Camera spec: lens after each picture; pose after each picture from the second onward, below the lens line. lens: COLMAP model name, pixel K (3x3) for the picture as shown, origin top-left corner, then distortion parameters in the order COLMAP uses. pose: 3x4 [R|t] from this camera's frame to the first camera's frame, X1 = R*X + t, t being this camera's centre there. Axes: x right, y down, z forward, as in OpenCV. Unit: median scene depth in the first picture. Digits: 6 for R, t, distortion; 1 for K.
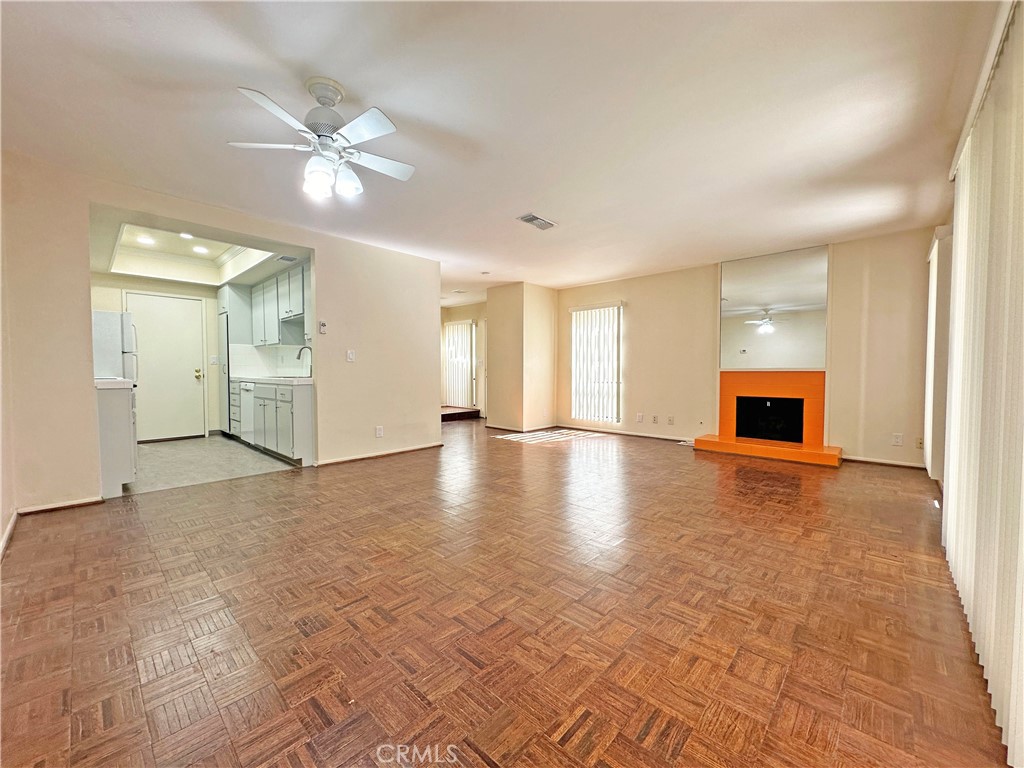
lens RADIAL K [[407.8, 0, 514.0], [0, 407.8, 384.0], [0, 0, 1]] dist [-0.004284, -0.000006]
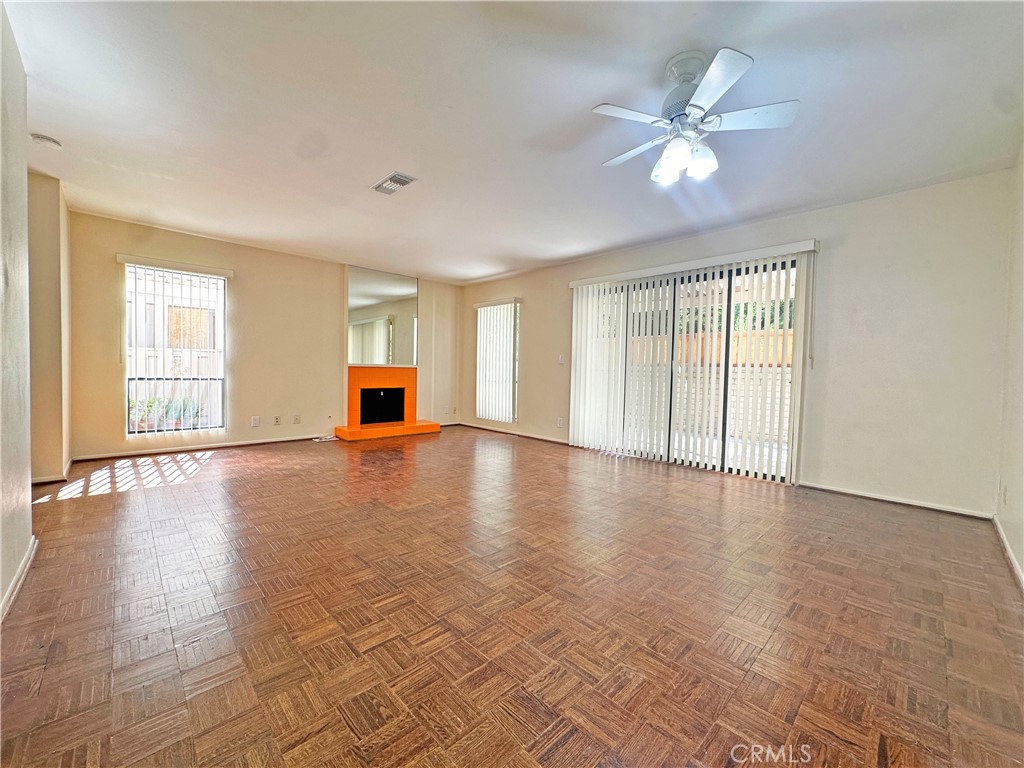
lens RADIAL K [[407.8, 0, 510.2], [0, 407.8, 384.0], [0, 0, 1]] dist [-0.004284, -0.000006]
pose [[0.057651, -0.033684, 0.997768, -1.131960], [0.019075, 0.999285, 0.032633, -0.023722], [-0.998155, 0.017152, 0.058252, 1.066879]]
